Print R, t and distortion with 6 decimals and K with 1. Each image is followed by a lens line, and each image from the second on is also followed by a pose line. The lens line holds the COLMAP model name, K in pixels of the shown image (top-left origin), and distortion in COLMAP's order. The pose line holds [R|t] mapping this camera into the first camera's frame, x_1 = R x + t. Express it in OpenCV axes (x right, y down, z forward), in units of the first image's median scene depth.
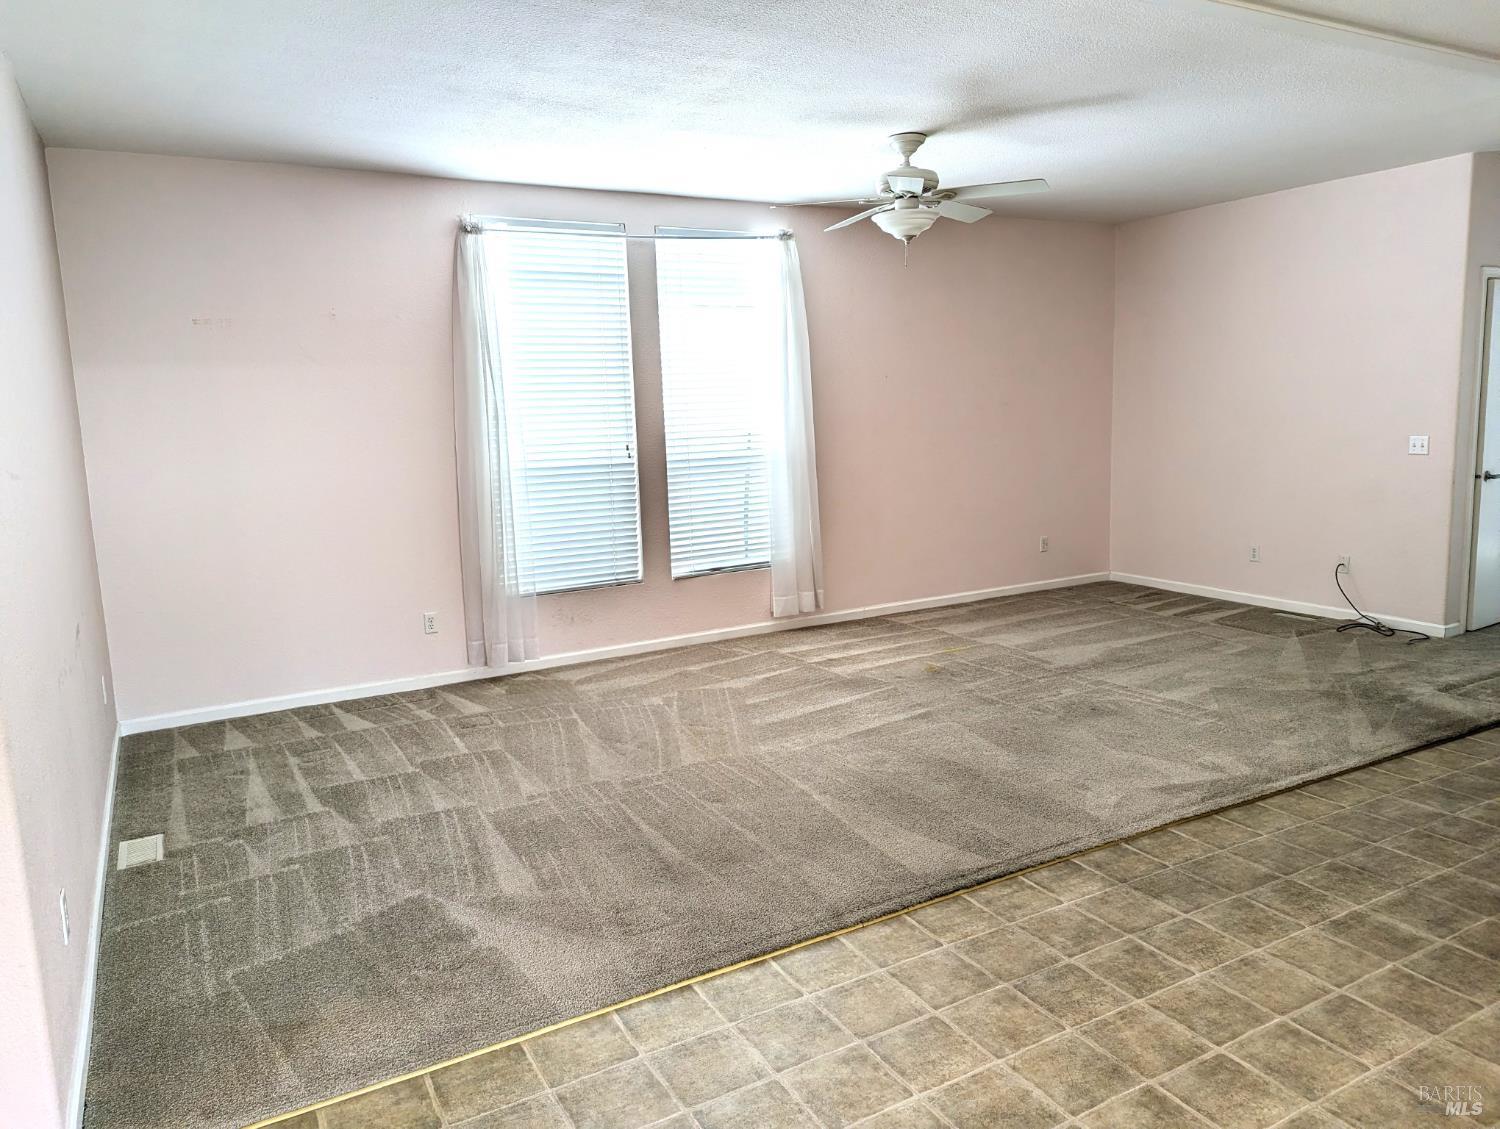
lens RADIAL K [[1048.7, 0, 758.0], [0, 1048.7, 558.6], [0, 0, 1]] dist [0.062023, -0.067494]
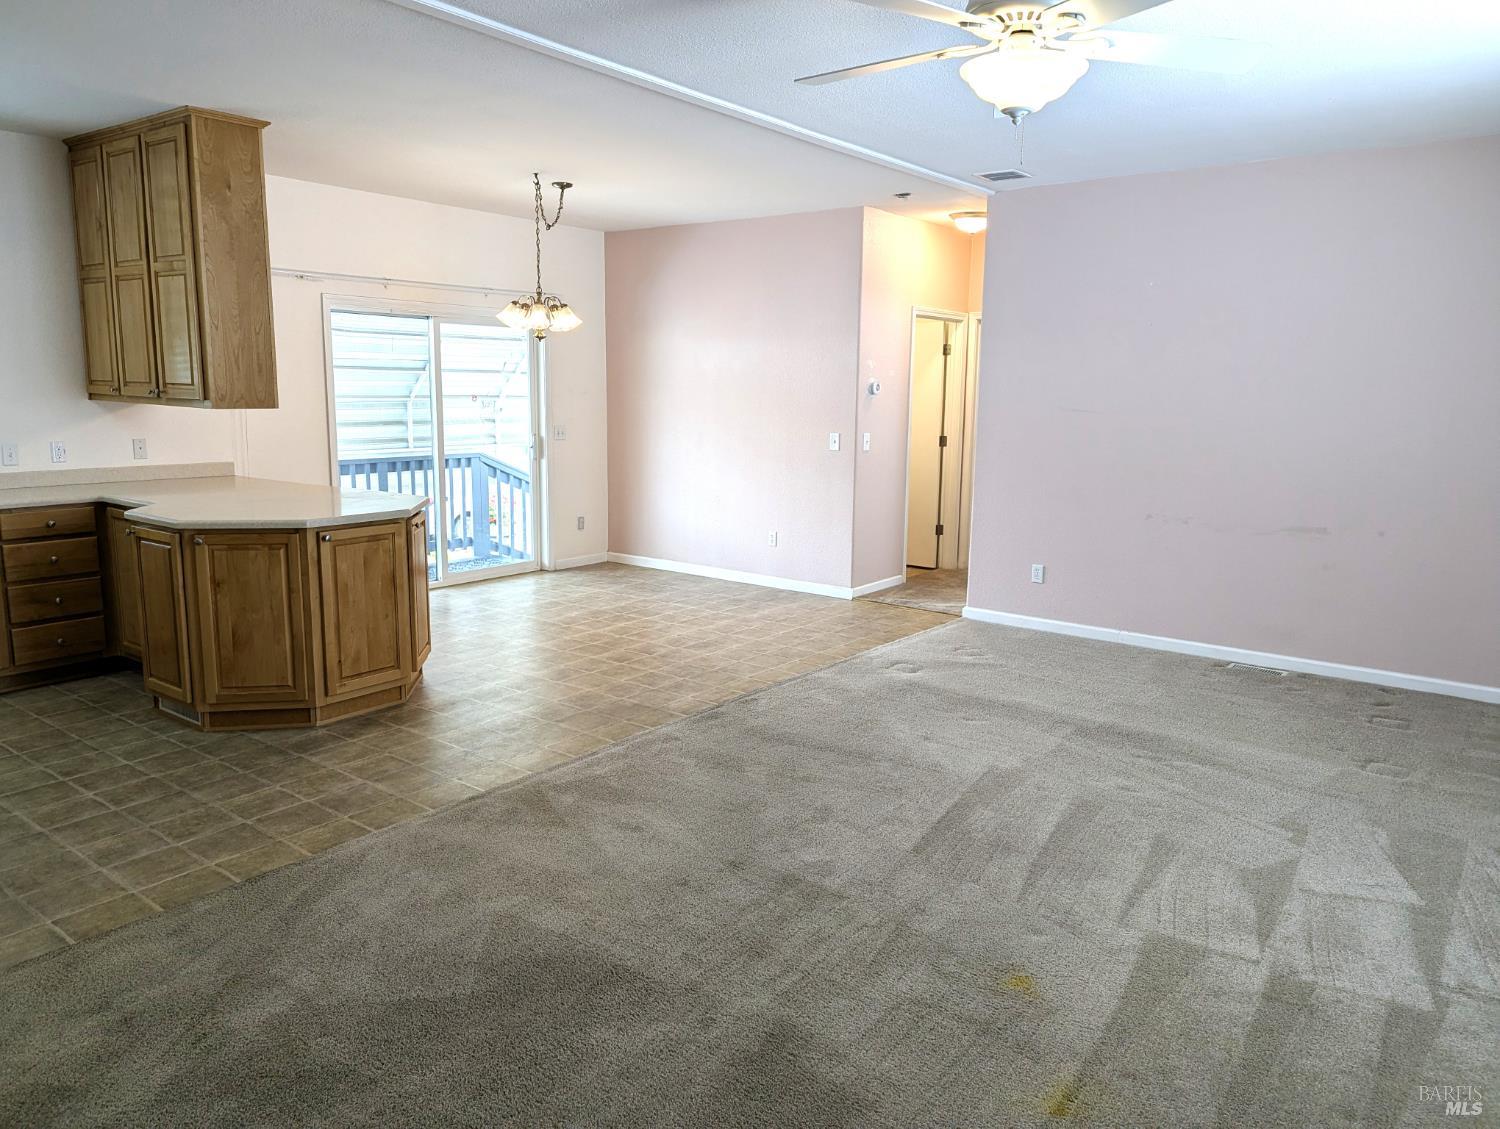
lens RADIAL K [[1048.7, 0, 758.0], [0, 1048.7, 558.6], [0, 0, 1]] dist [0.062023, -0.067494]
pose [[-0.920624, 0.088152, -0.380370, 0.555709], [-0.038330, 0.949071, 0.312723, -0.276089], [0.388565, 0.302479, -0.870358, 1.676133]]
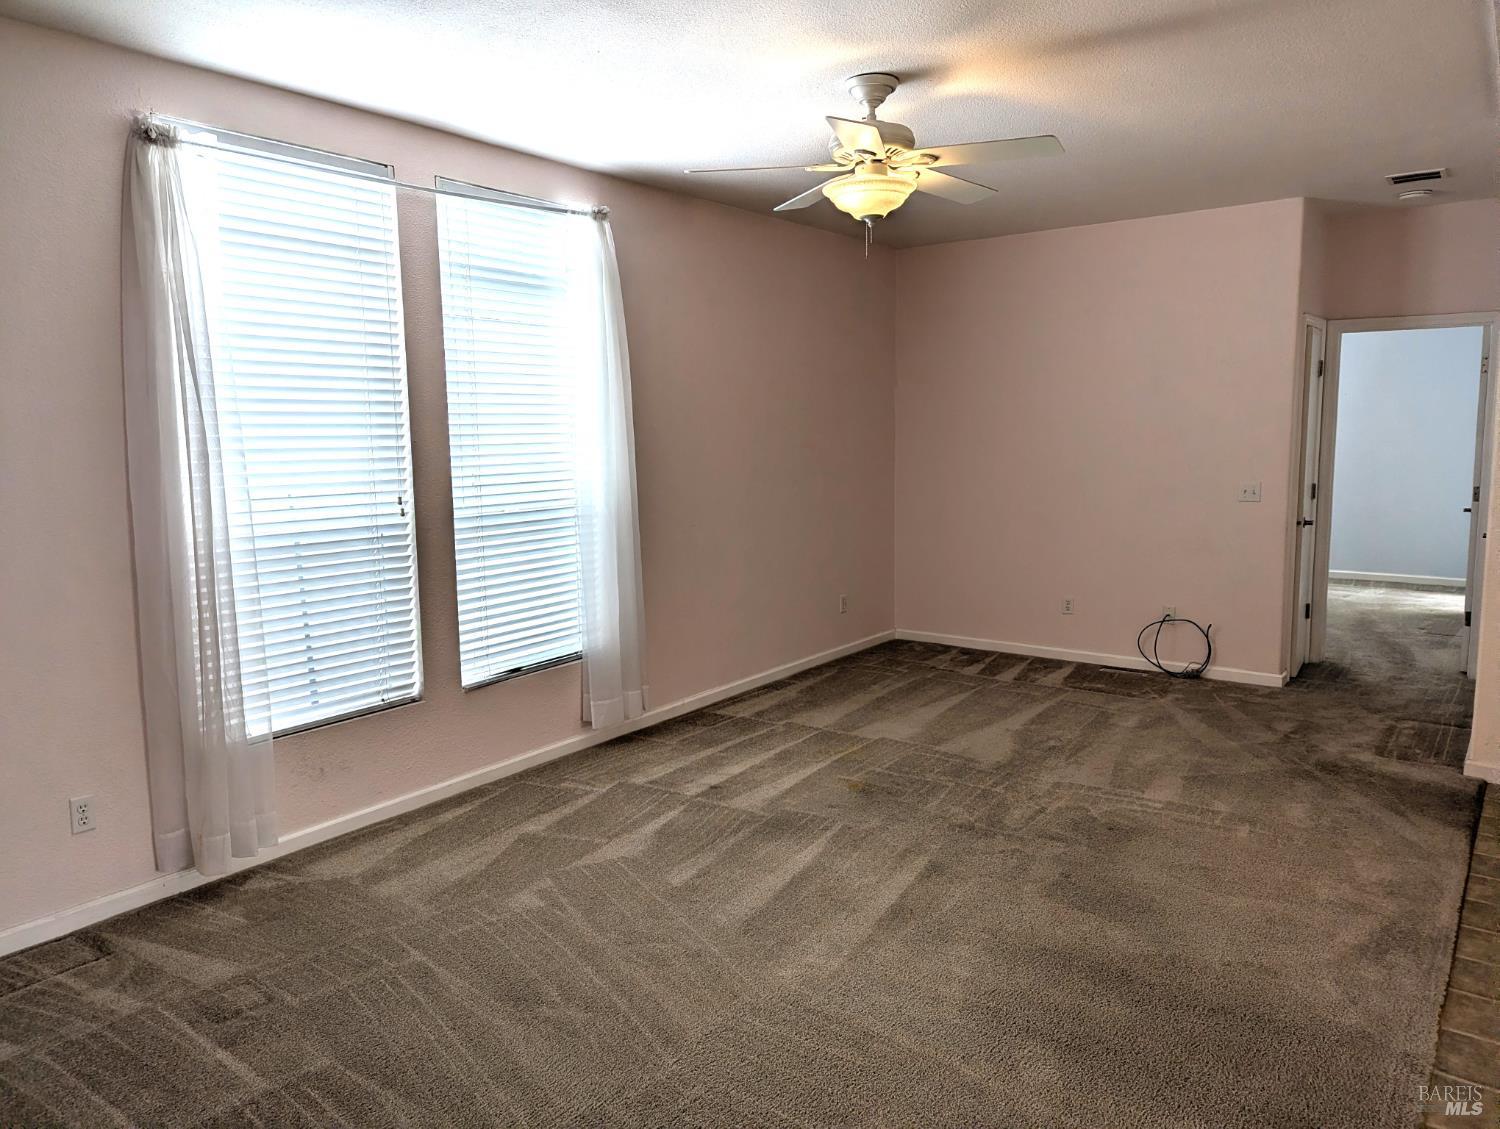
lens RADIAL K [[1054.7, 0, 752.1], [0, 1054.7, 553.7], [0, 0, 1]] dist [0.038317, -0.029457]
pose [[0.910857, -0.029732, 0.411649, -0.273995], [0.046121, 0.998487, -0.029934, -0.057347], [-0.410136, 0.046251, 0.910851, 0.412970]]
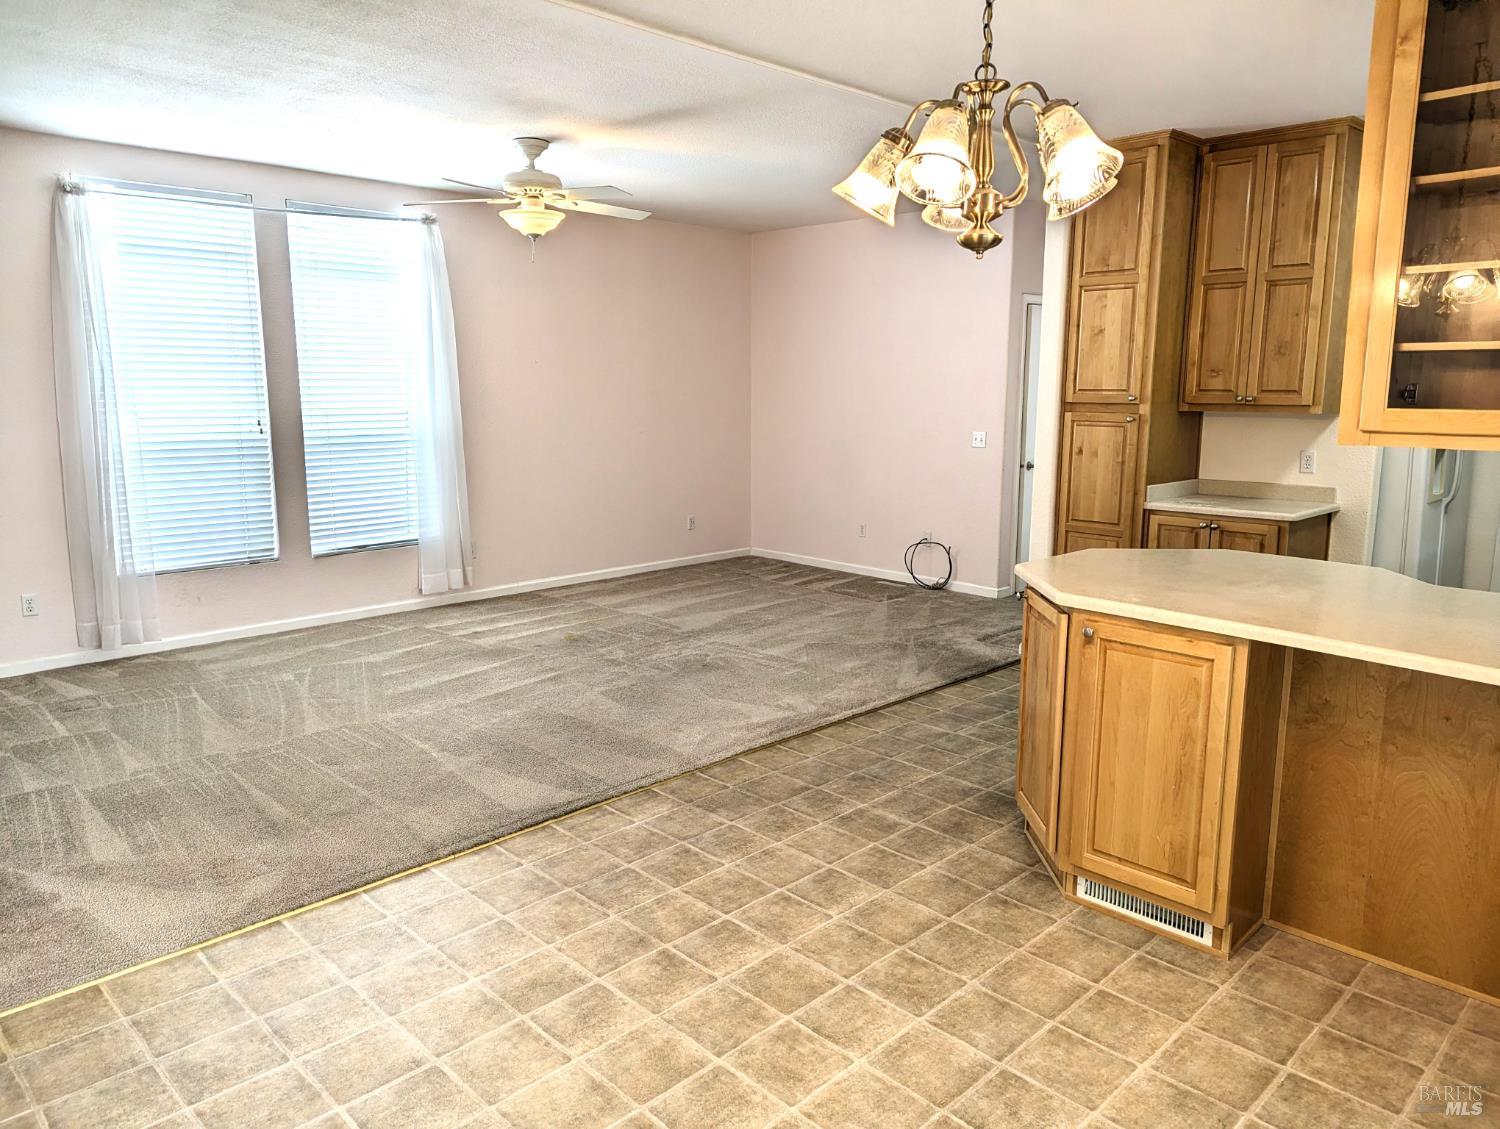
lens RADIAL K [[1048.7, 0, 758.0], [0, 1048.7, 558.6], [0, 0, 1]] dist [0.062023, -0.067494]
pose [[0.961638, -0.009989, 0.274139, 0.070373], [0.005082, 0.999814, 0.018605, 0.006670], [-0.274274, -0.016498, 0.961510, -0.114228]]
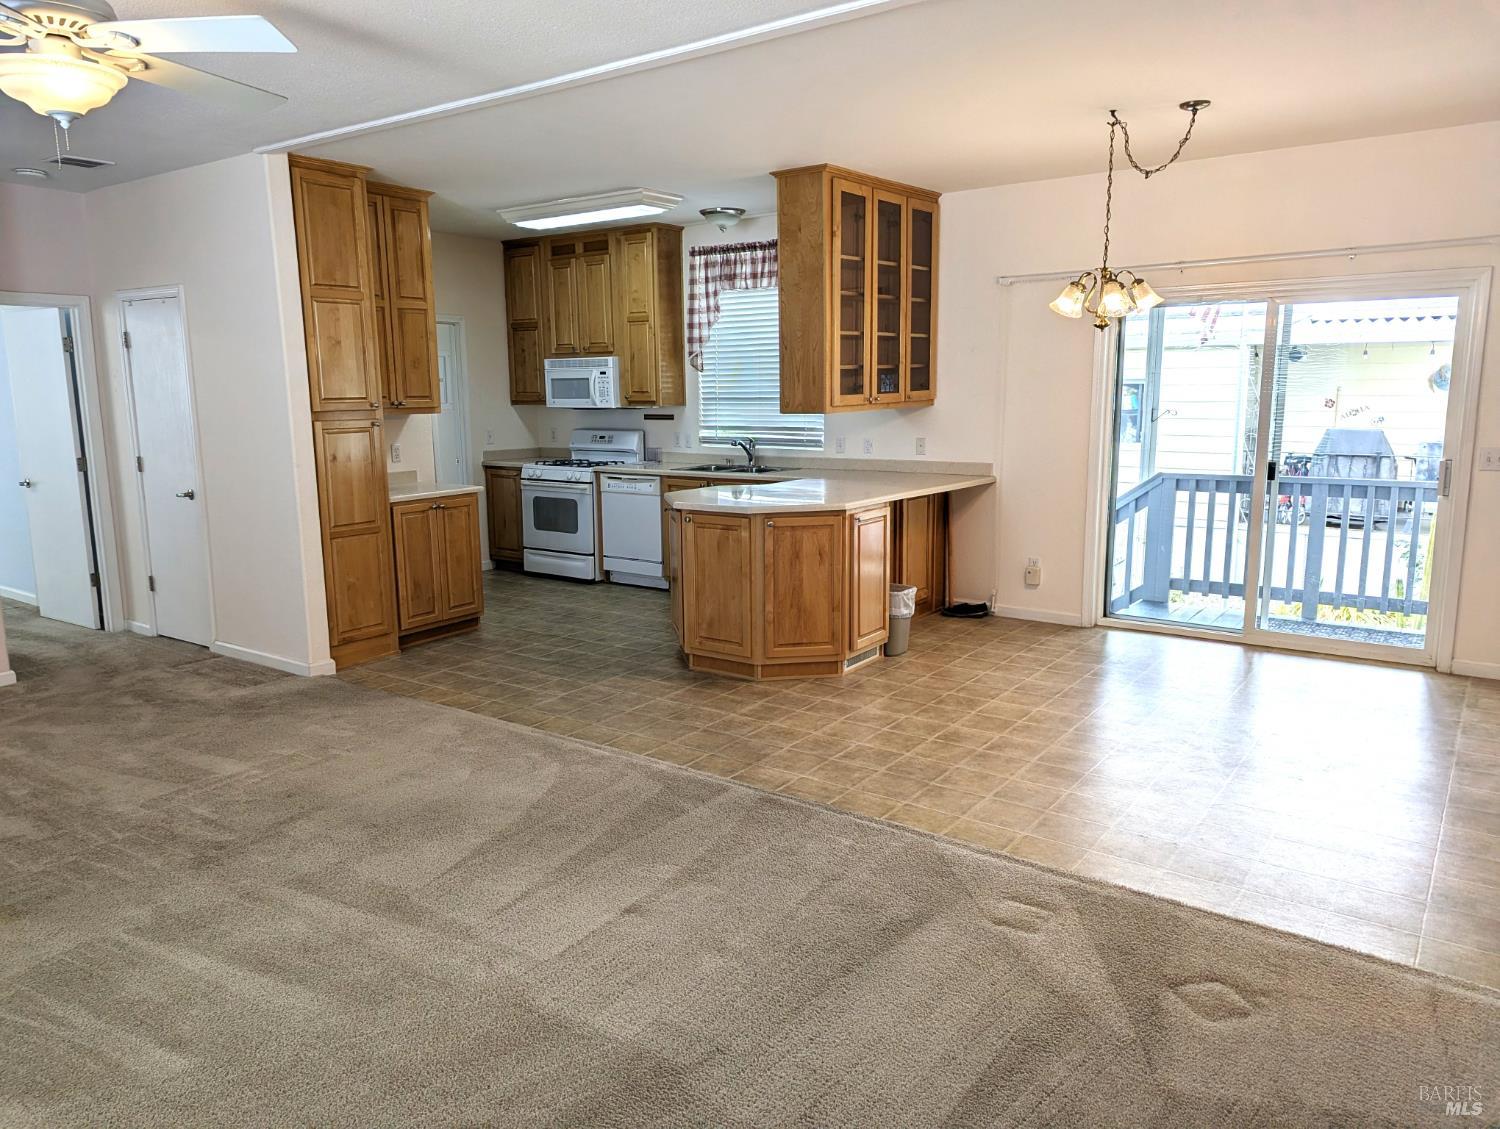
lens RADIAL K [[1036.4, 0, 733.5], [0, 1036.4, 557.7], [0, 0, 1]] dist [0.079534, -0.046404]
pose [[-0.414719, -0.112414, 0.902979, -0.577234], [0.162031, 0.967358, 0.194847, -0.147416], [-0.895407, 0.227118, -0.382967, 1.059208]]
